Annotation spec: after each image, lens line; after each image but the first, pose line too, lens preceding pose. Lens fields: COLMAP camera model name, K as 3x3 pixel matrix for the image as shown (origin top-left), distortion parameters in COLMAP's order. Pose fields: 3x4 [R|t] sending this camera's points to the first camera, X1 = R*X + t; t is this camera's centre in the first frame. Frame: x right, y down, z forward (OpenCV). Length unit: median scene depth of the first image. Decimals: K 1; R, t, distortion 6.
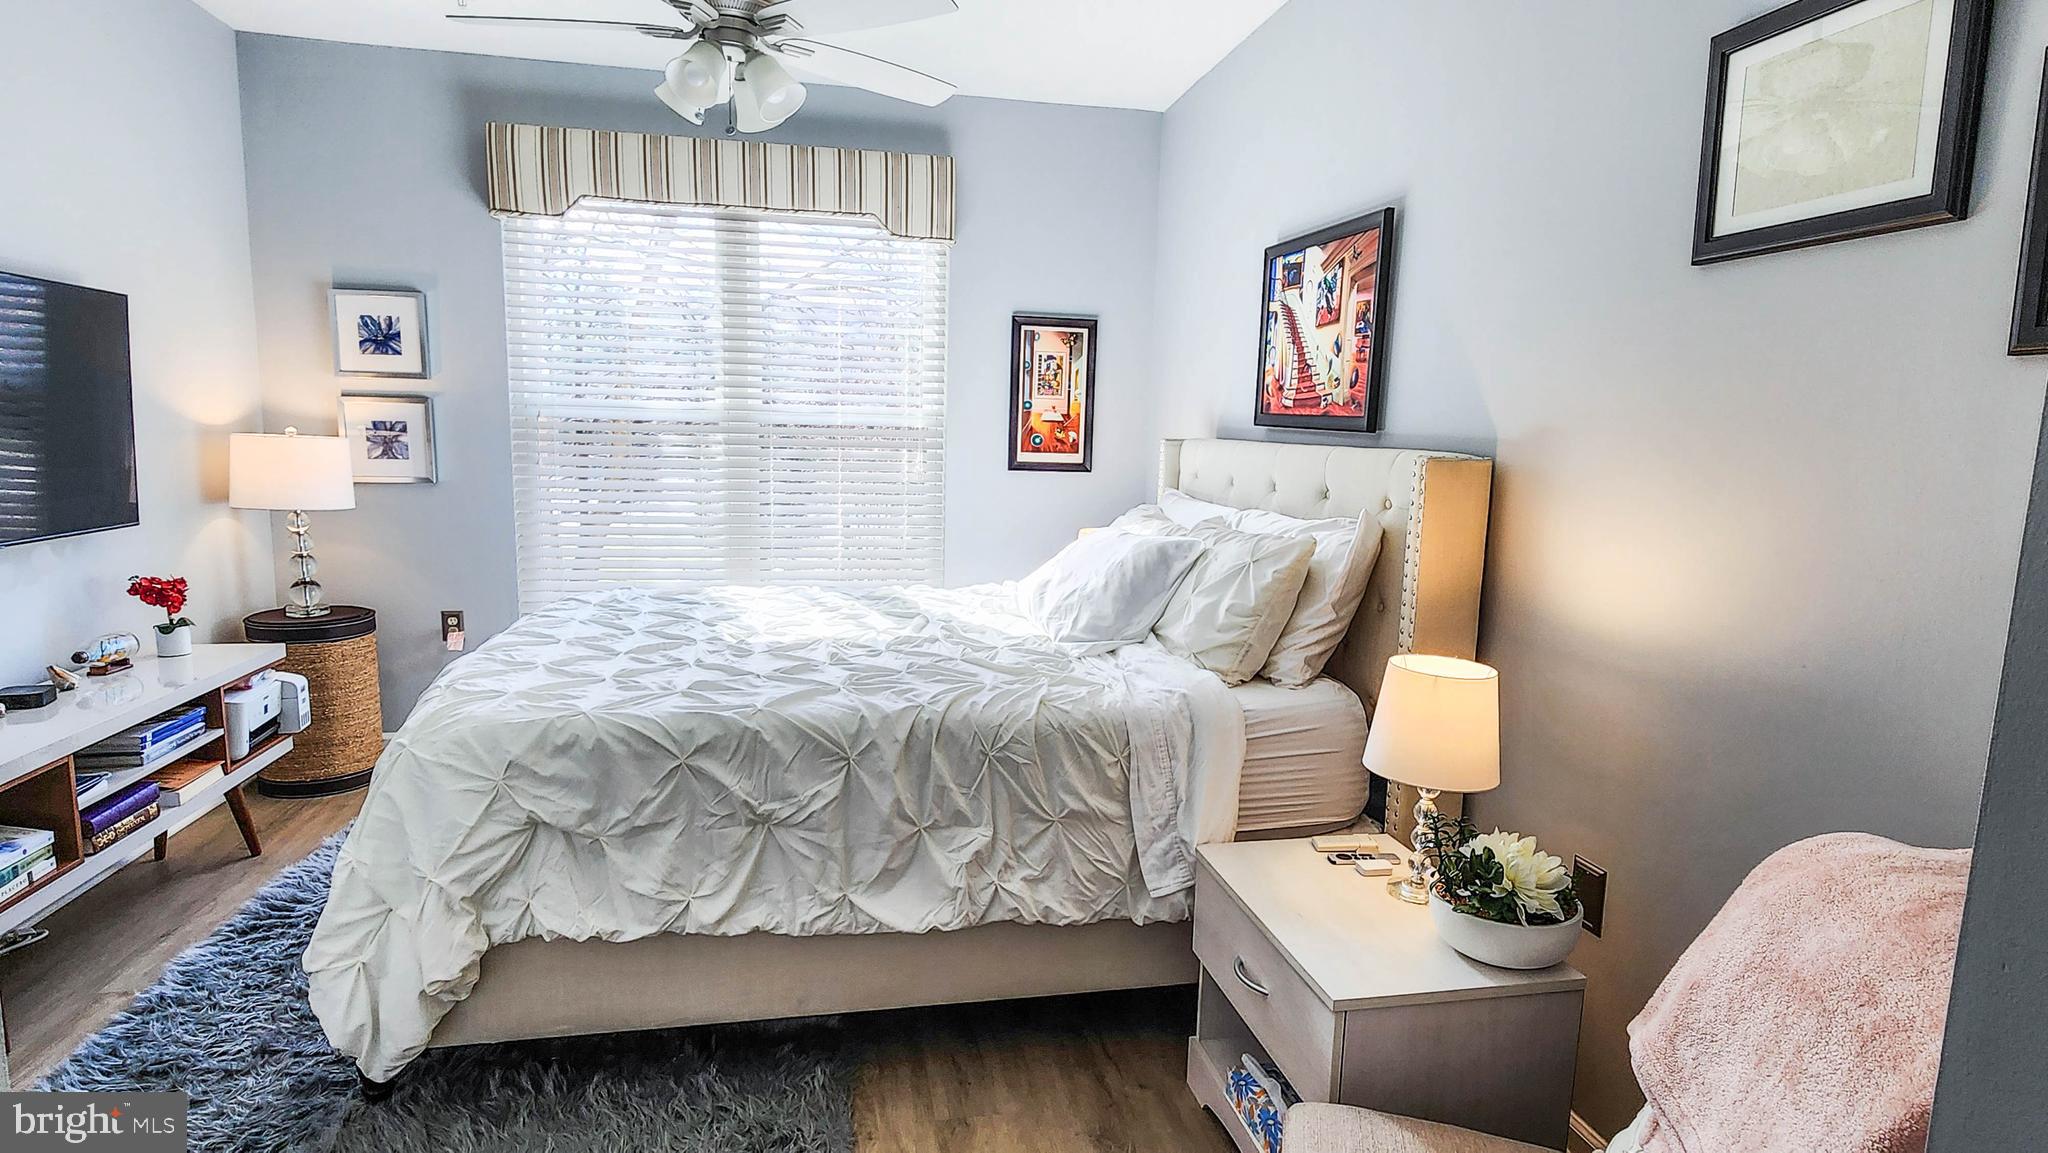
lens RADIAL K [[1074.5, 0, 1031.3], [0, 1074.5, 585.8], [0, 0, 1]] dist [0.000636, -0.000575]
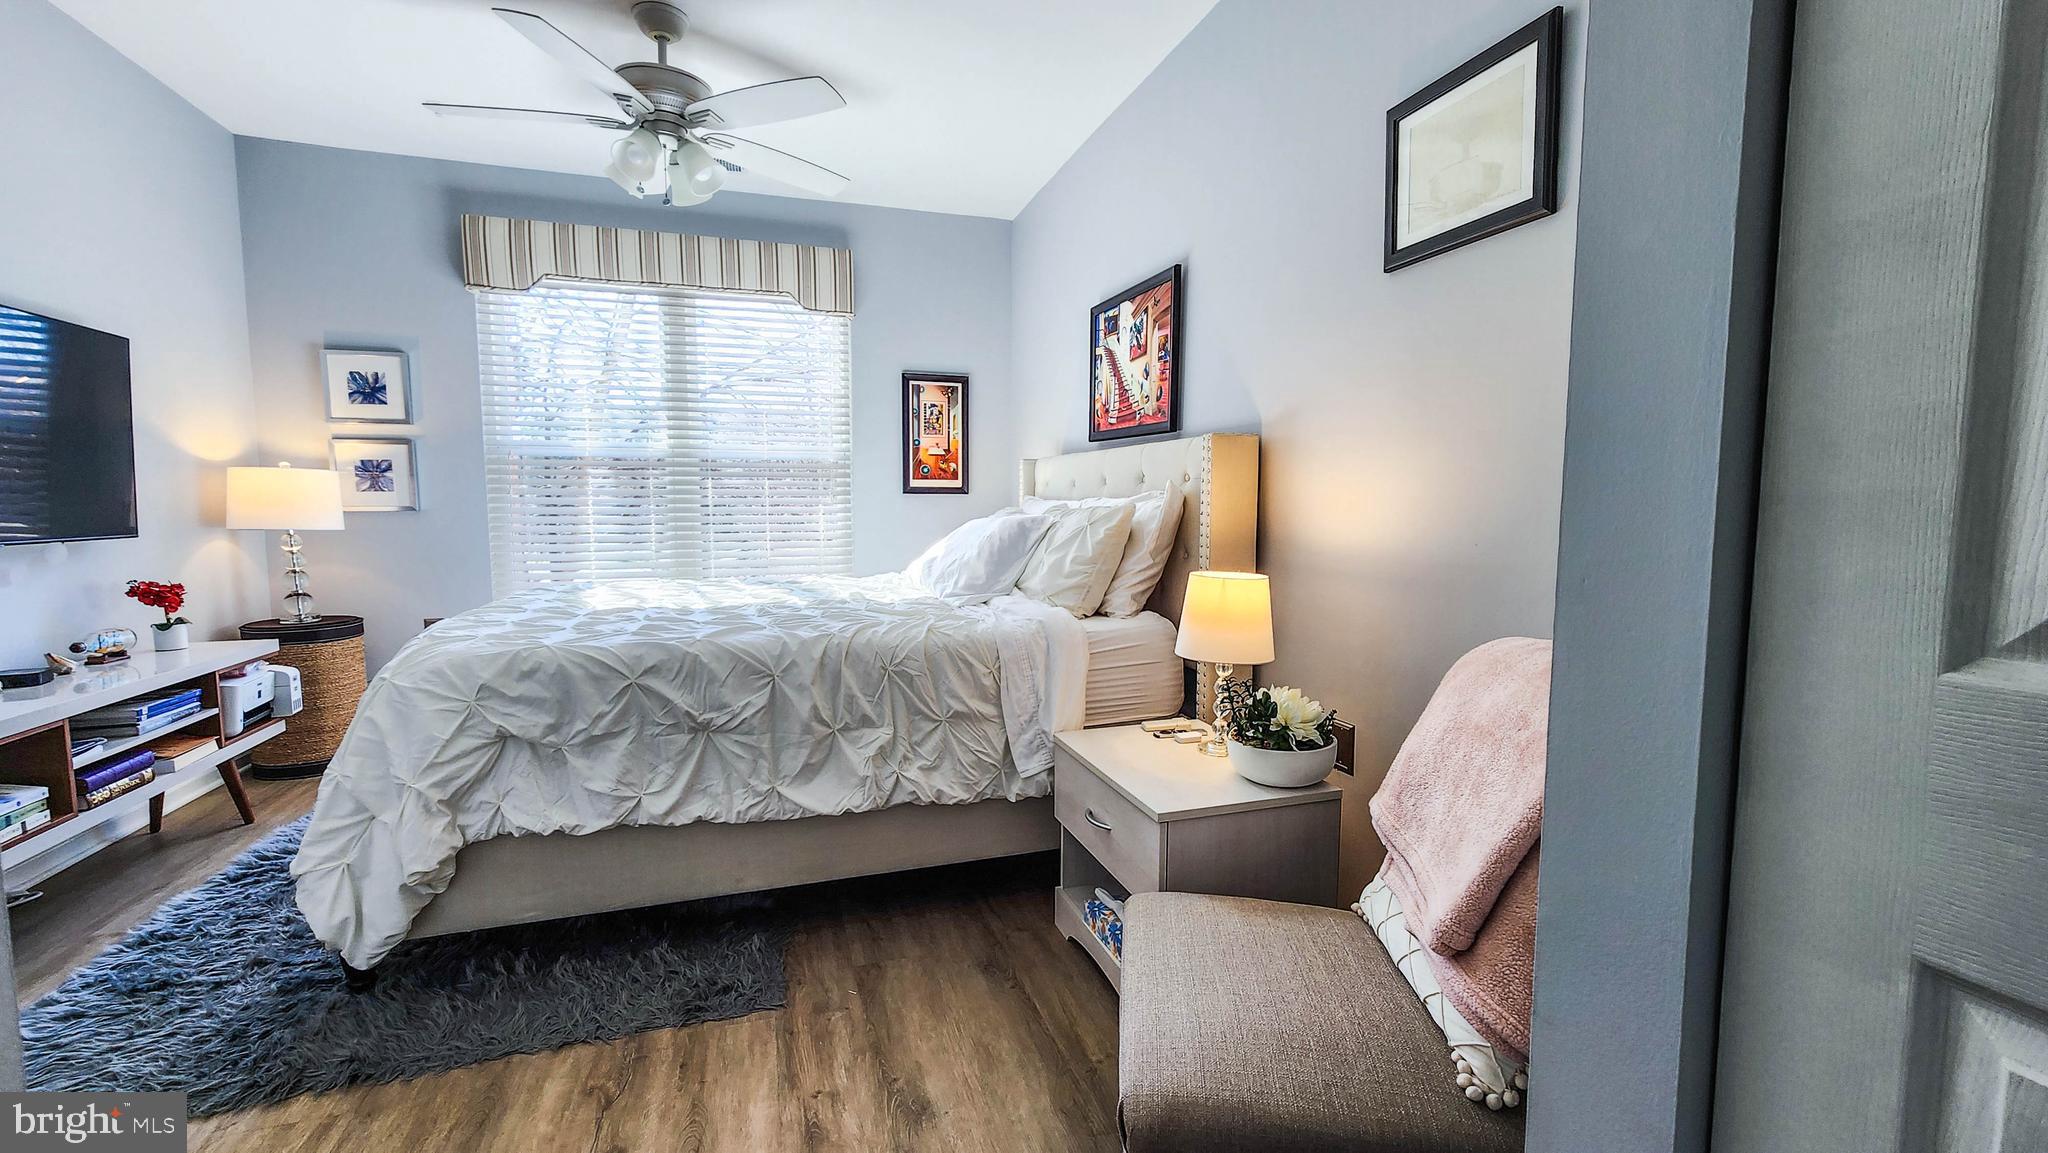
lens RADIAL K [[842.4, 0, 1029.9], [0, 842.4, 580.6], [0, 0, 1]] dist [0.002190, -0.000061]
pose [[0.992387, -0.035819, 0.117831, 0.009562], [0.042064, 0.997815, -0.050952, 0.081678], [-0.115749, 0.055521, 0.991726, -0.004858]]
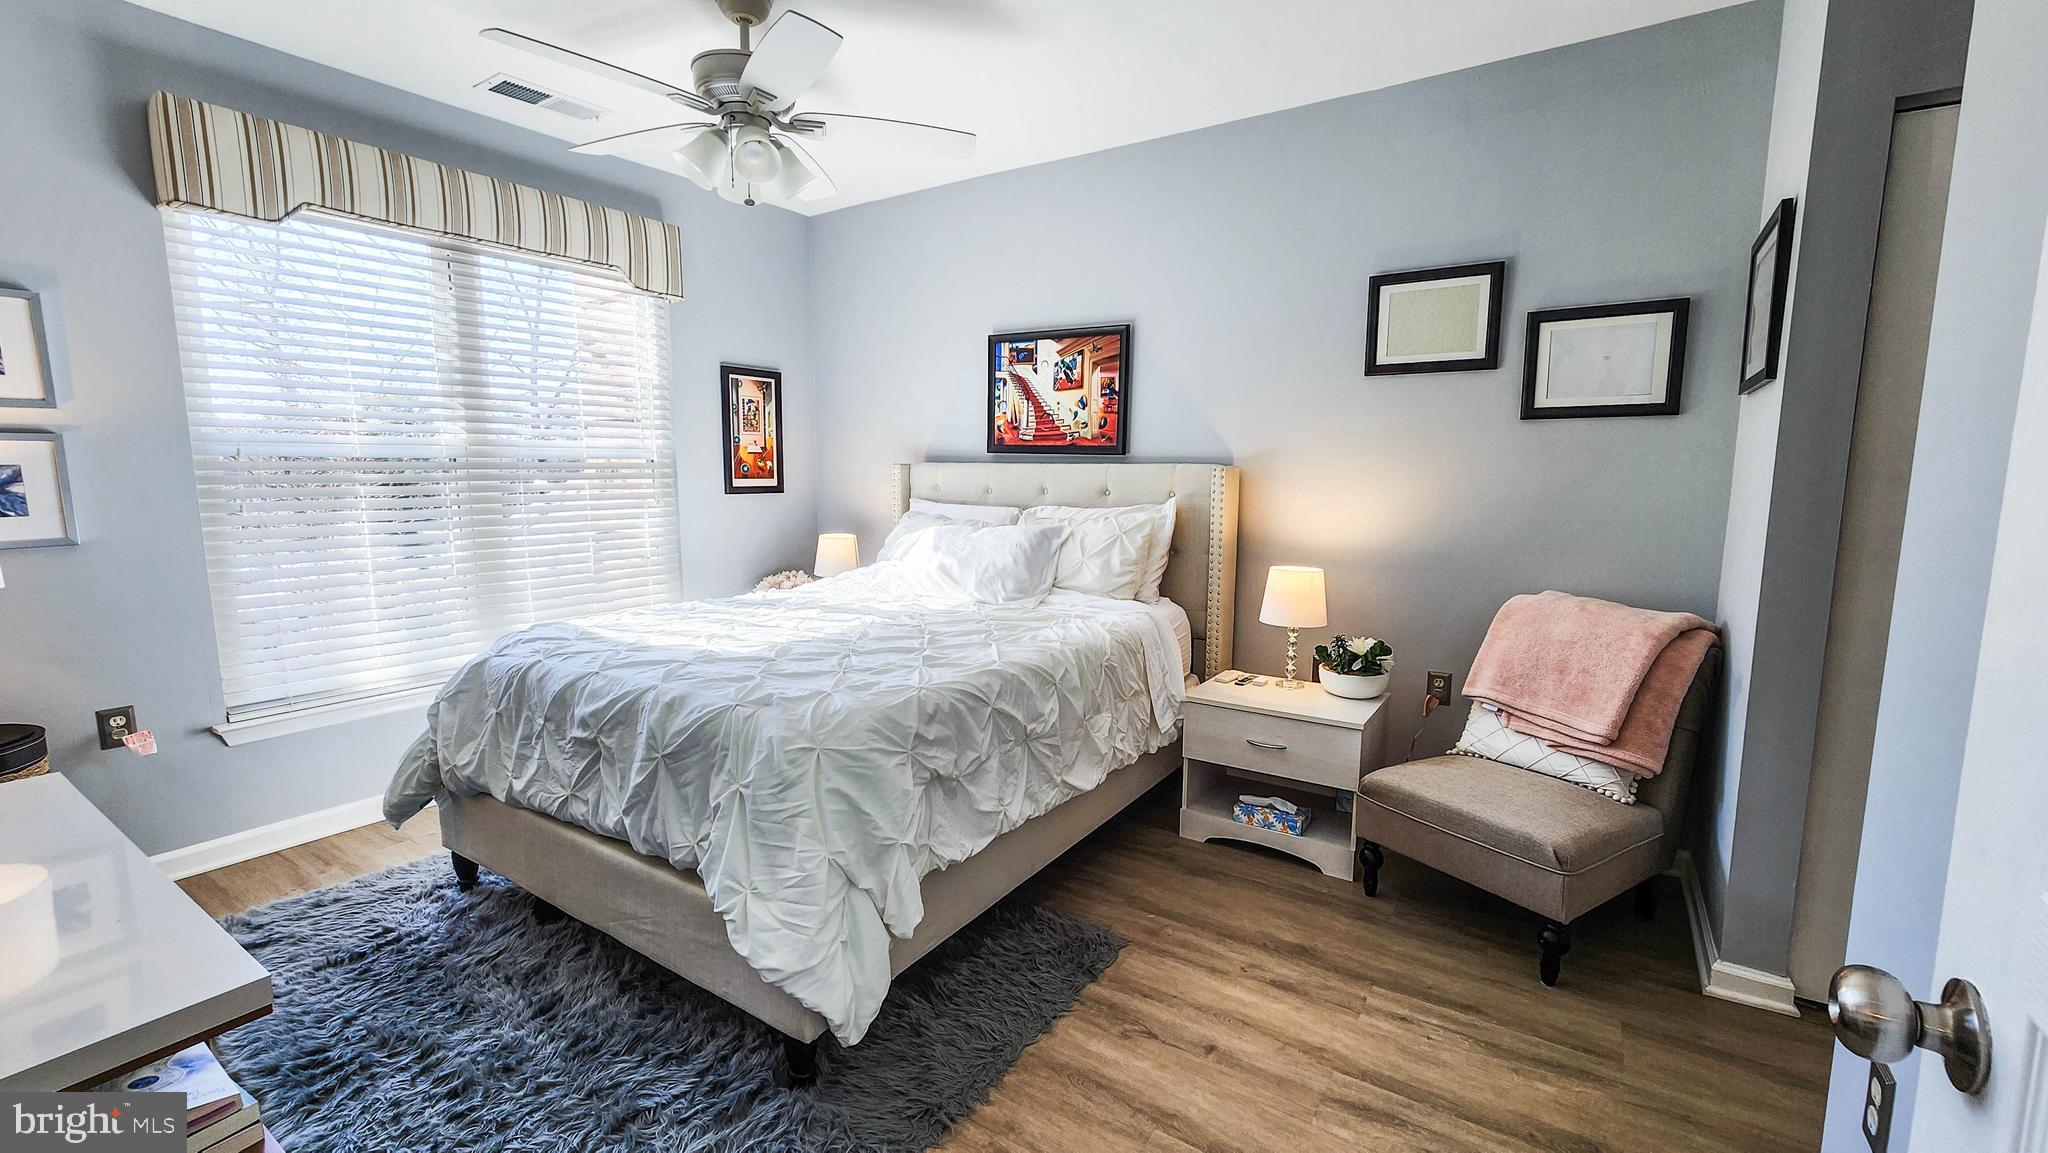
lens RADIAL K [[842.4, 0, 1029.9], [0, 842.4, 580.6], [0, 0, 1]] dist [0.002190, -0.000061]
pose [[0.705608, -0.119156, 0.698513, -0.699021], [0.120147, 0.991605, 0.047785, -0.025011], [-0.698343, 0.050206, 0.714000, 0.149394]]
